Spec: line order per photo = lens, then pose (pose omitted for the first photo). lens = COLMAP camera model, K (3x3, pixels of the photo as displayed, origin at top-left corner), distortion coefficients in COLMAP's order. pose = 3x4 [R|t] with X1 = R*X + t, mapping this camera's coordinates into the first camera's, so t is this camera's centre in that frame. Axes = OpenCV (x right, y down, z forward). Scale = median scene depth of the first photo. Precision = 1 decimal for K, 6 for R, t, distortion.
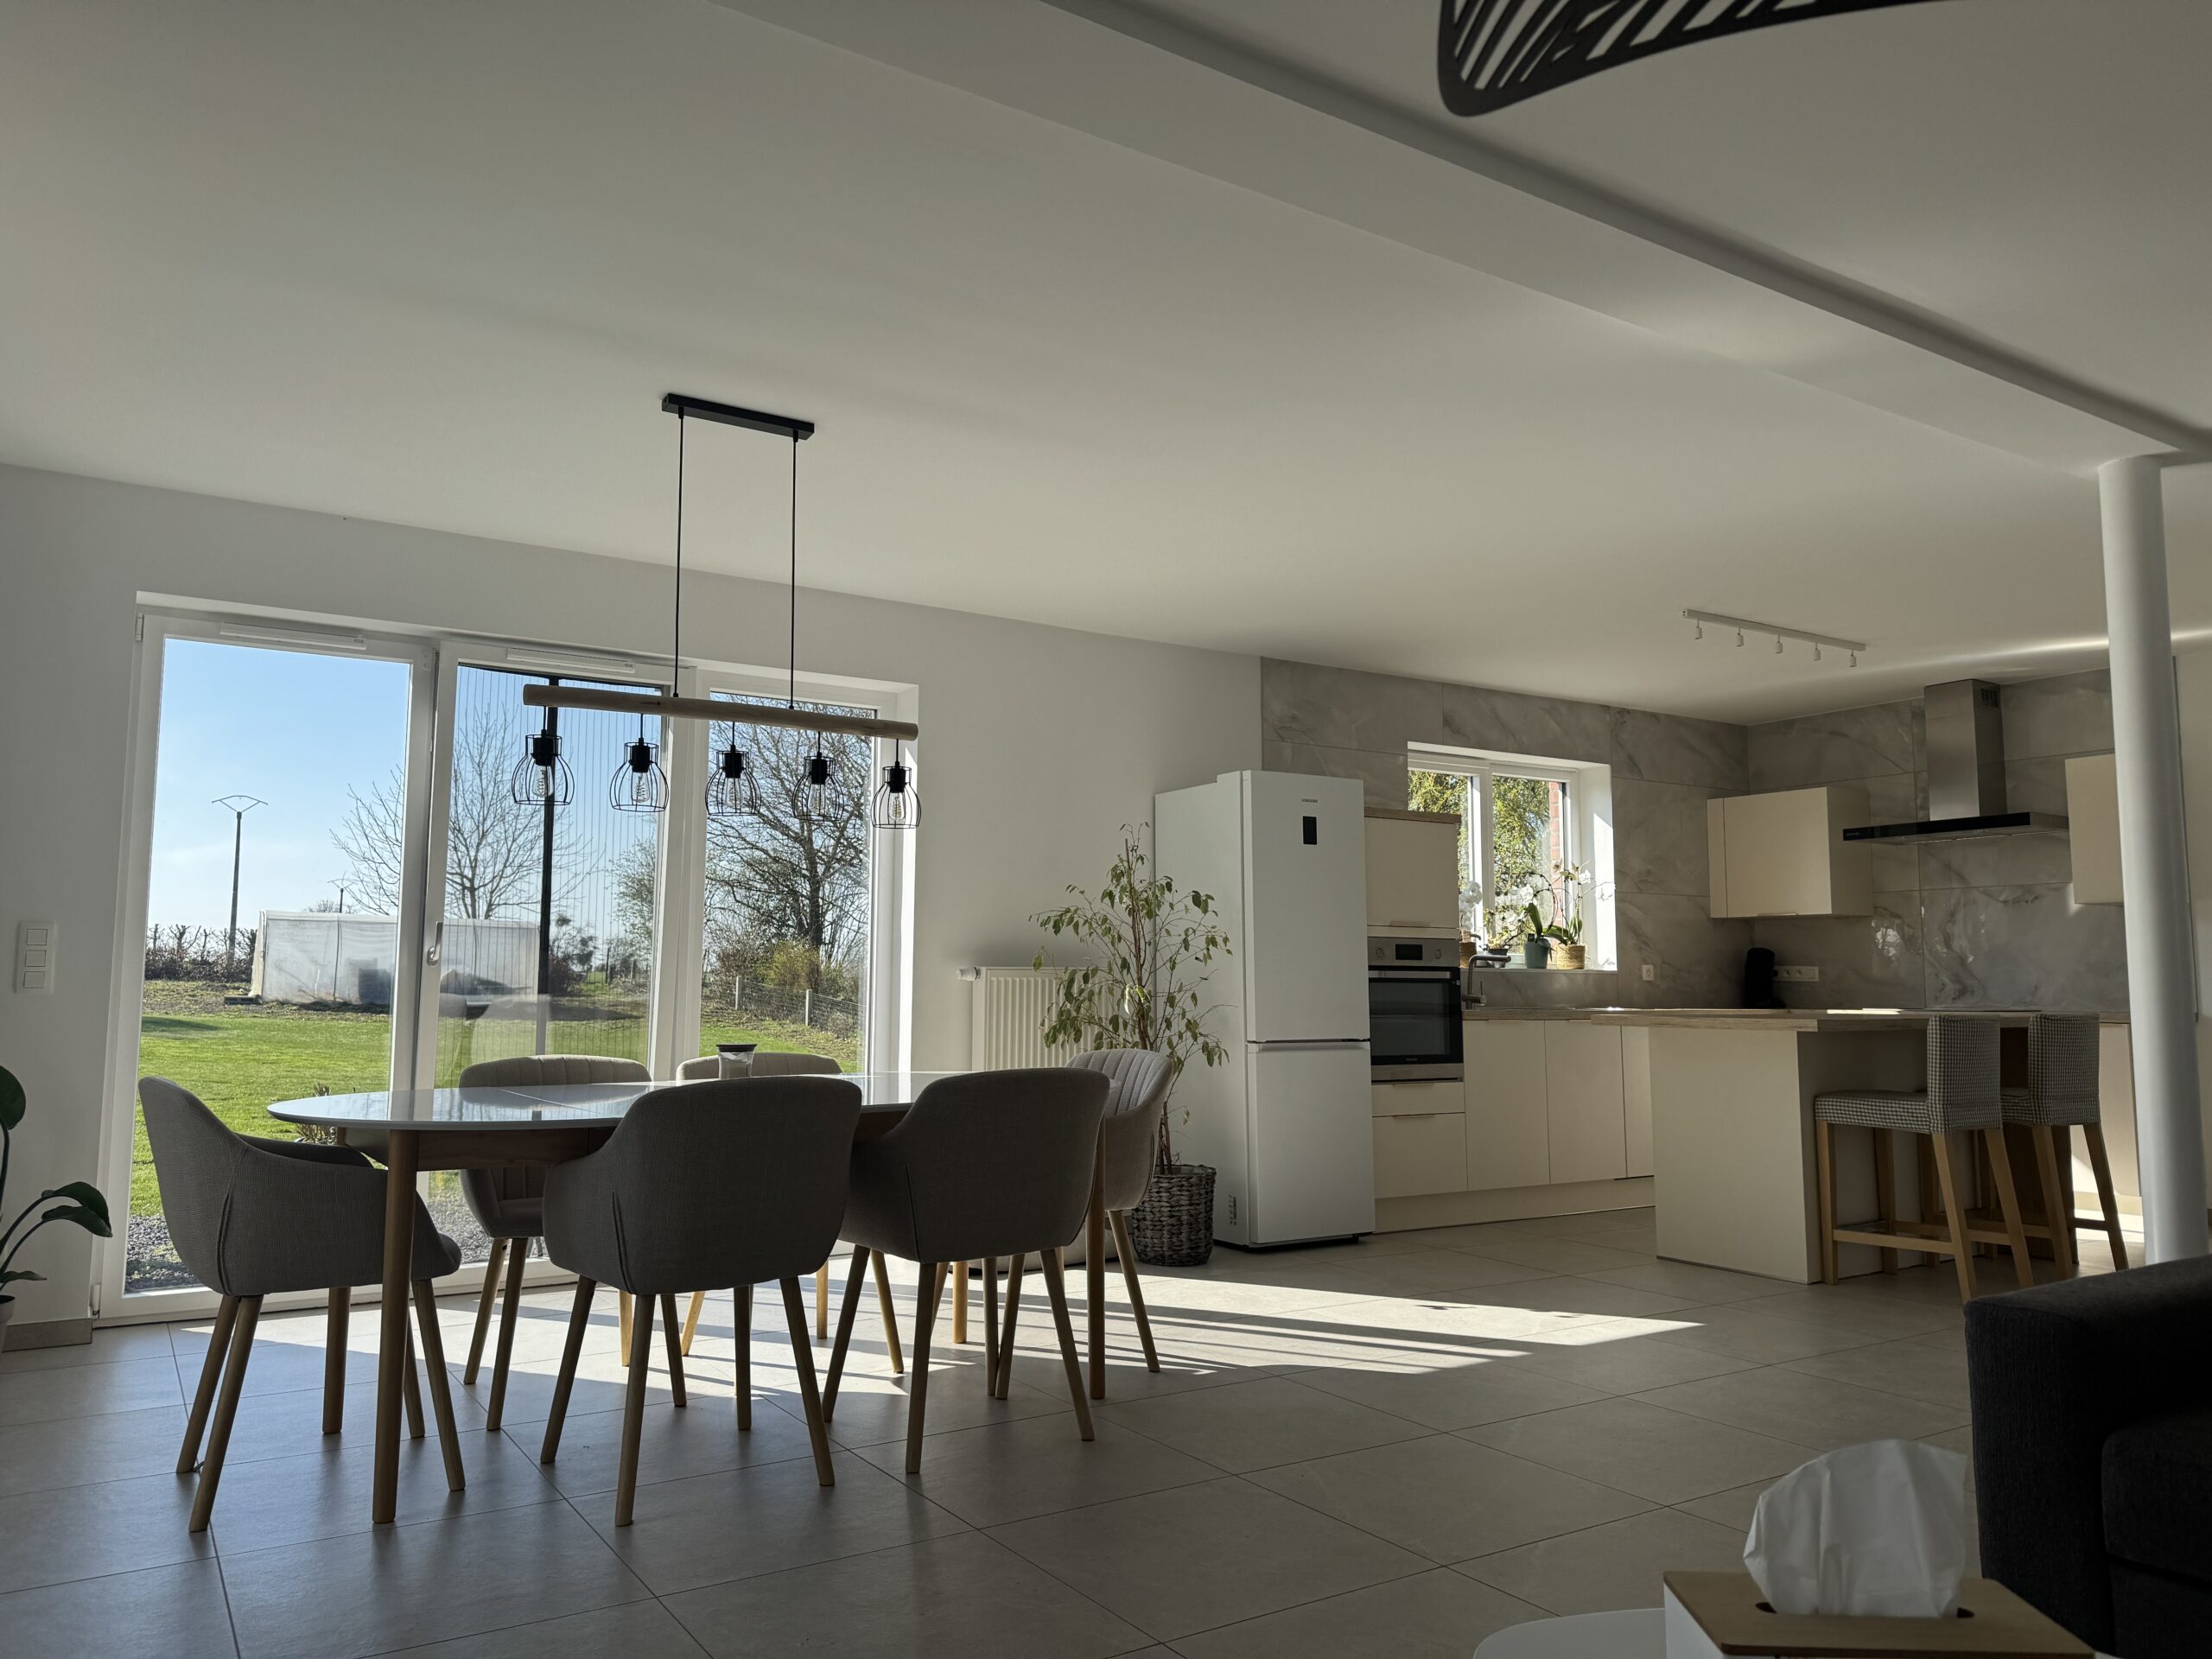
lens RADIAL K [[1552.7, 0, 1074.4], [0, 1552.7, 841.1], [0, 0, 1]] dist [0.106390, -0.198324]
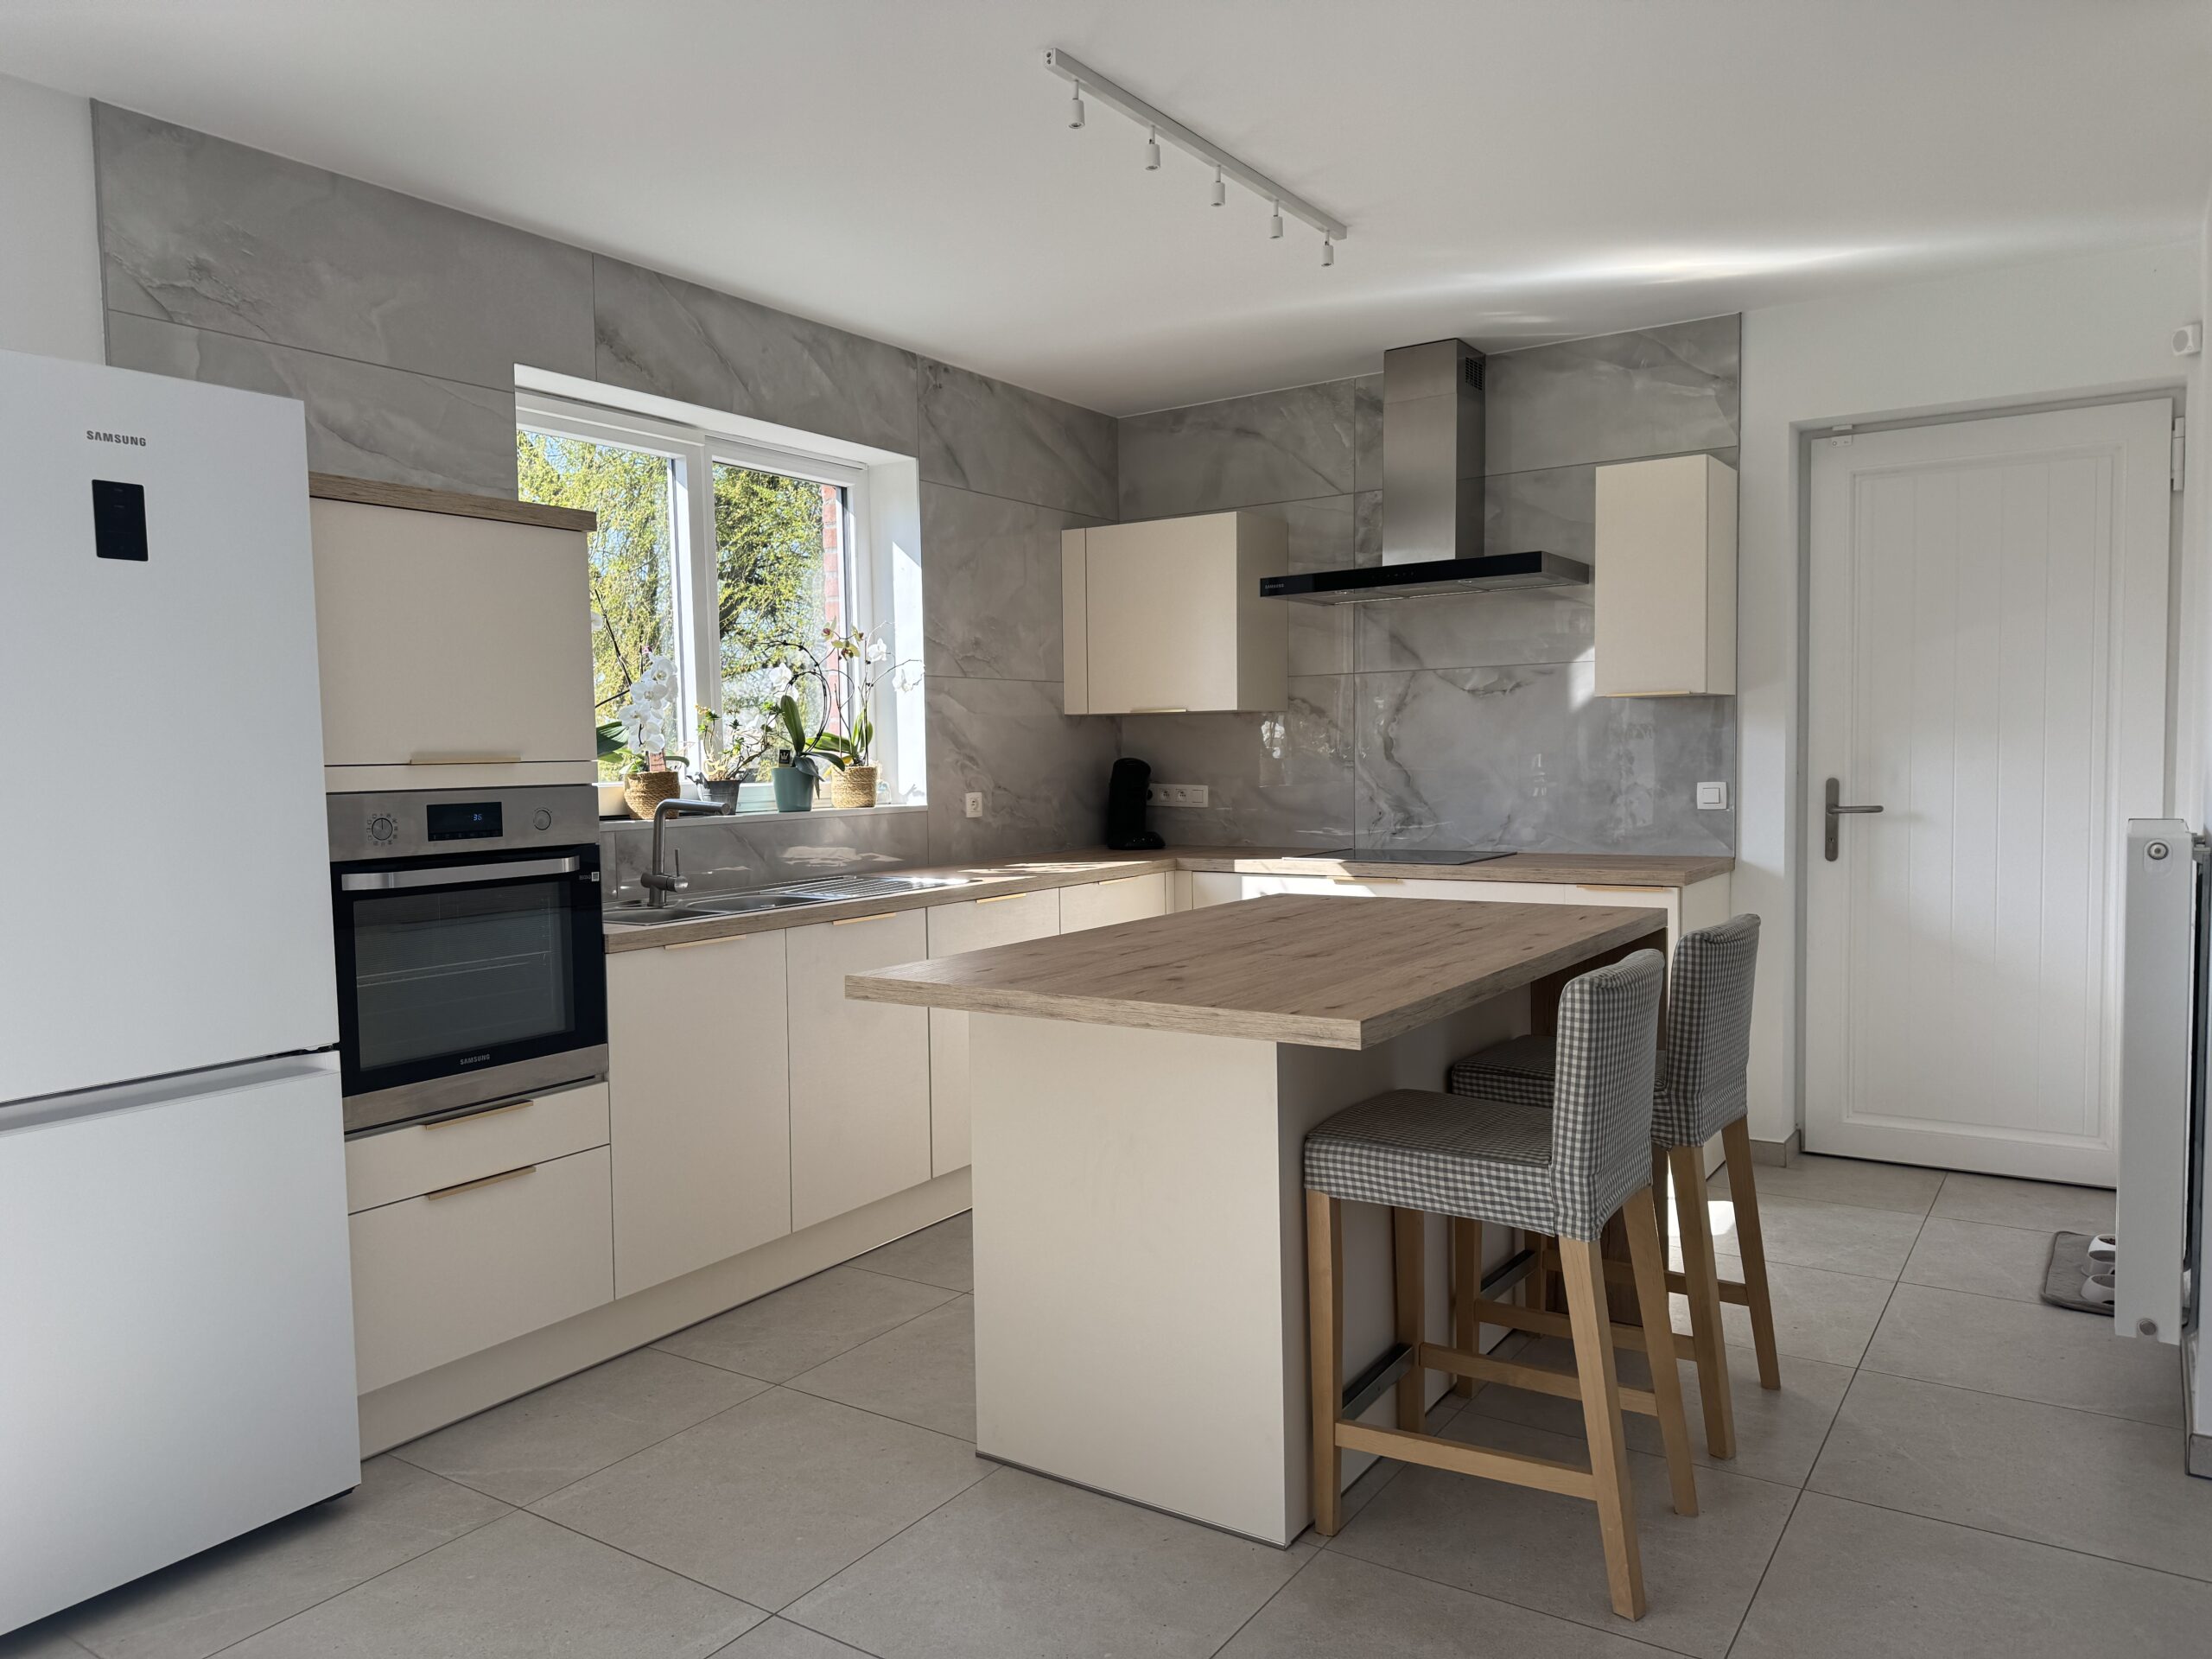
lens RADIAL K [[1565.8, 0, 1079.0], [0, 1565.8, 830.5], [0, 0, 1]] dist [0.162103, -0.203048]
pose [[0.915838, -0.038905, 0.399658, 0.158548], [-0.017993, 0.990319, 0.137637, 0.007047], [-0.401143, -0.133245, 0.906272, 0.429212]]
